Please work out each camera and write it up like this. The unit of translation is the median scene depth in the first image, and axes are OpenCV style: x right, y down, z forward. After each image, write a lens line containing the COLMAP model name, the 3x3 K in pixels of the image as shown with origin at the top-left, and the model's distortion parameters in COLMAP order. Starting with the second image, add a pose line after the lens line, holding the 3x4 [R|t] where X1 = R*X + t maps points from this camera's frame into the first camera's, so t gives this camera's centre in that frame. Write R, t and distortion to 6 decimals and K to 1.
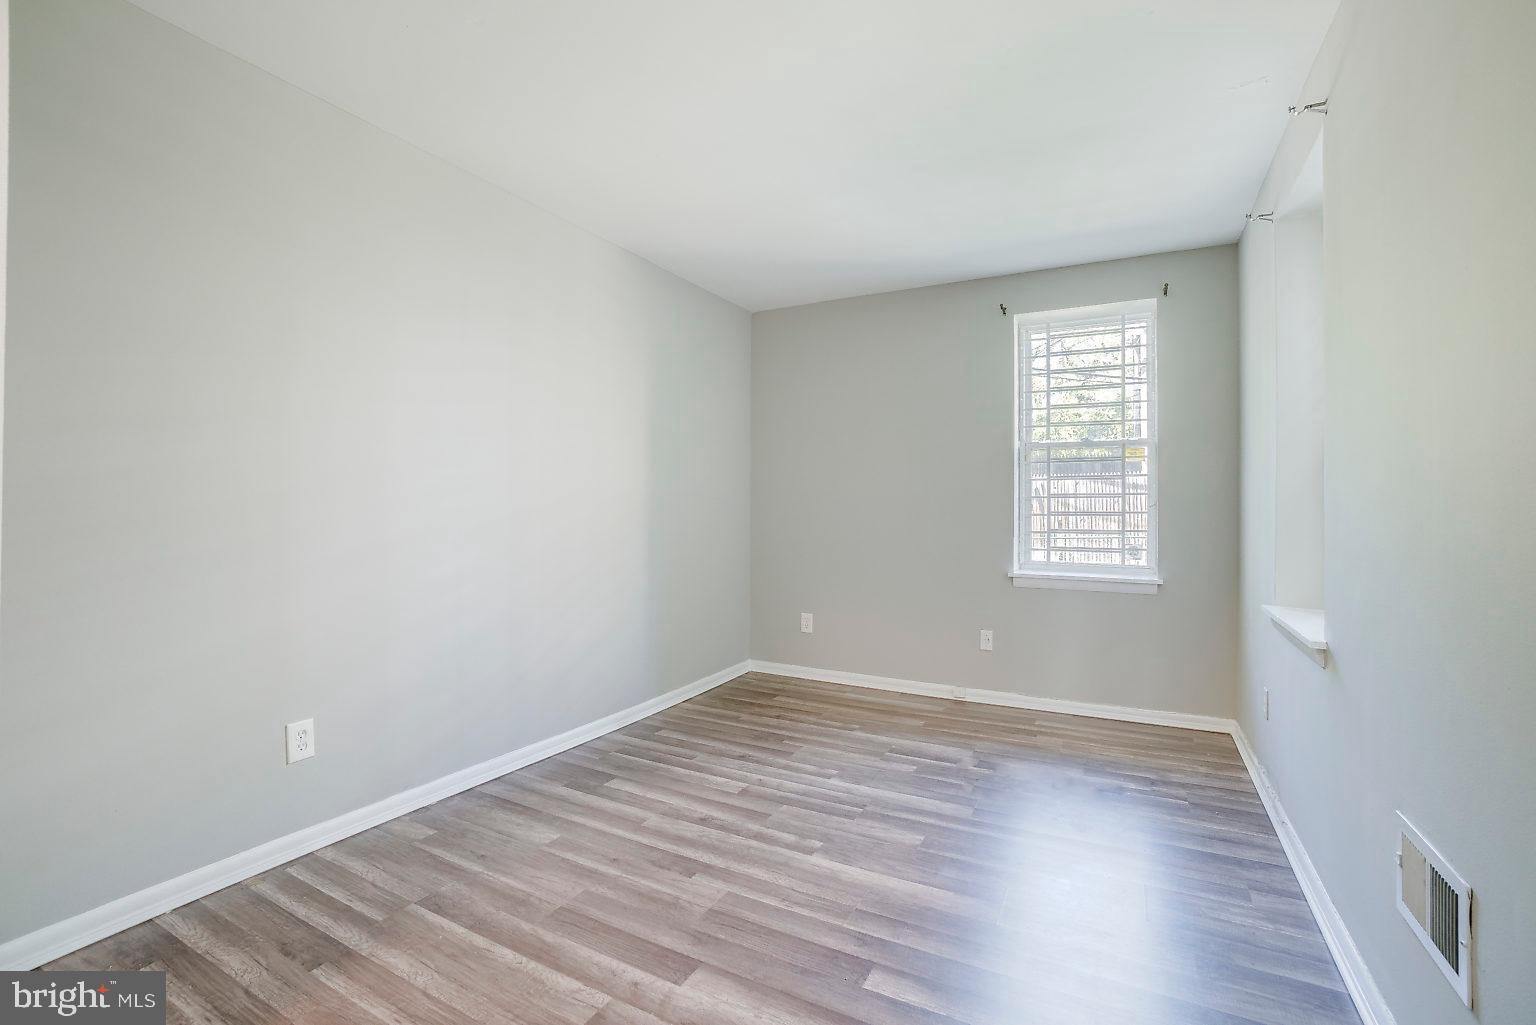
lens RADIAL K [[672.4, 0, 769.0], [0, 672.4, 510.0], [0, 0, 1]] dist [-0.053252, 0.013810]
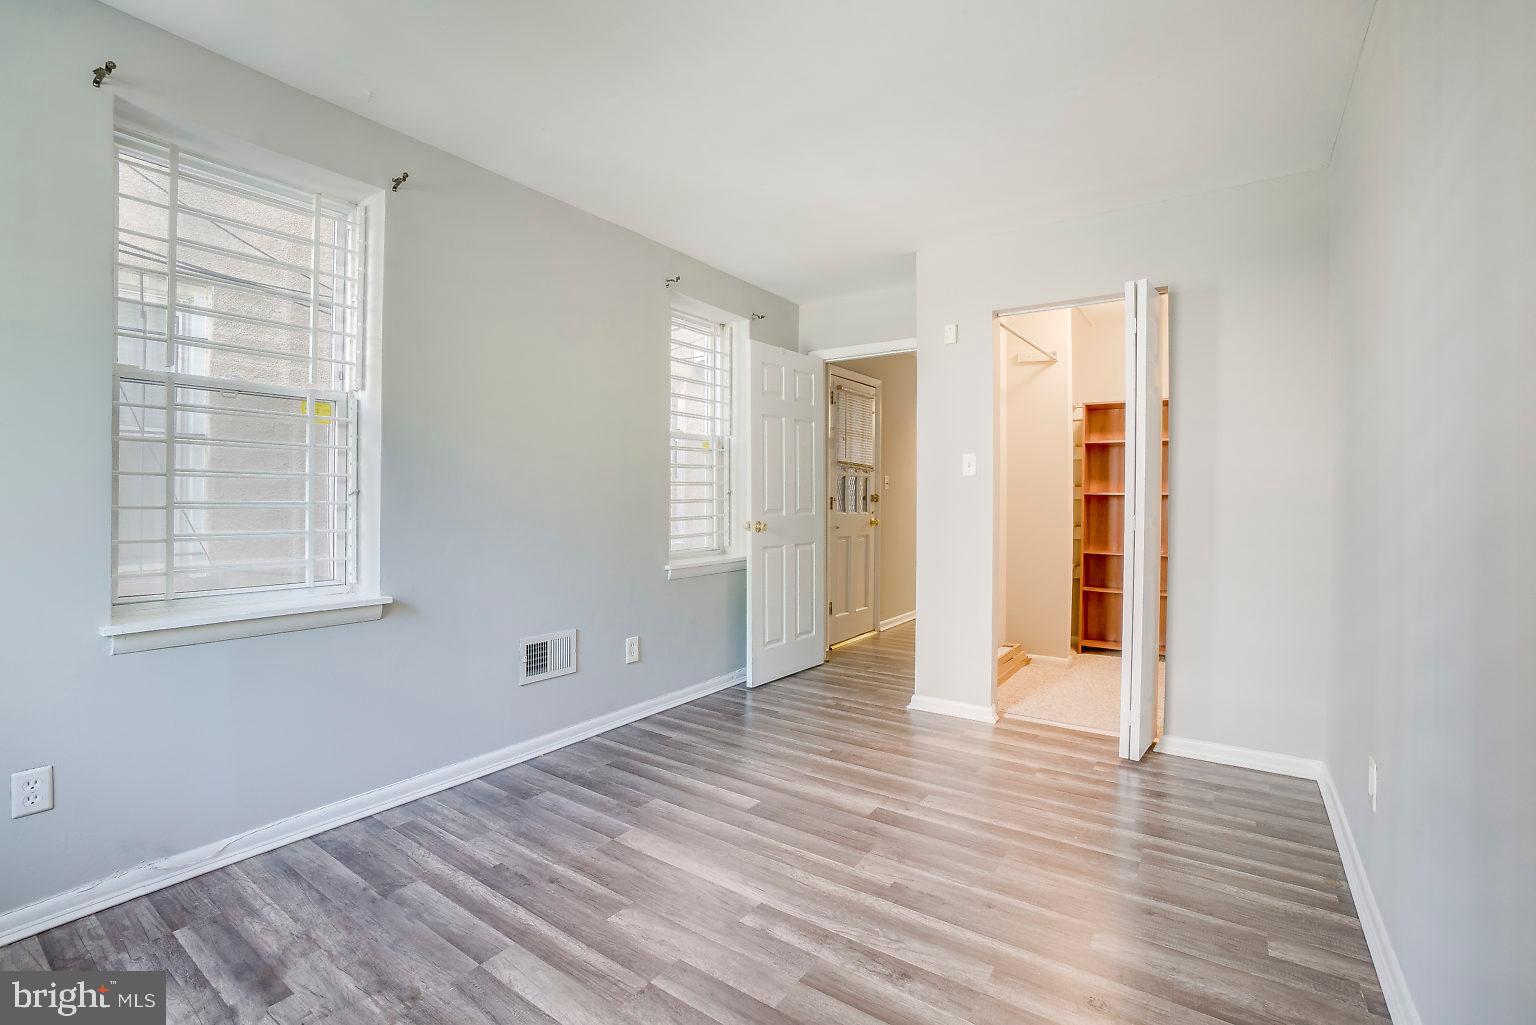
lens RADIAL K [[672.4, 0, 769.4], [0, 672.4, 505.0], [0, 0, 1]] dist [-0.053252, 0.013810]
pose [[-0.993013, -0.015121, 0.117034, -0.042702], [-0.013567, 0.999809, 0.014069, -0.005372], [-0.117225, 0.012383, -0.993028, 2.021109]]
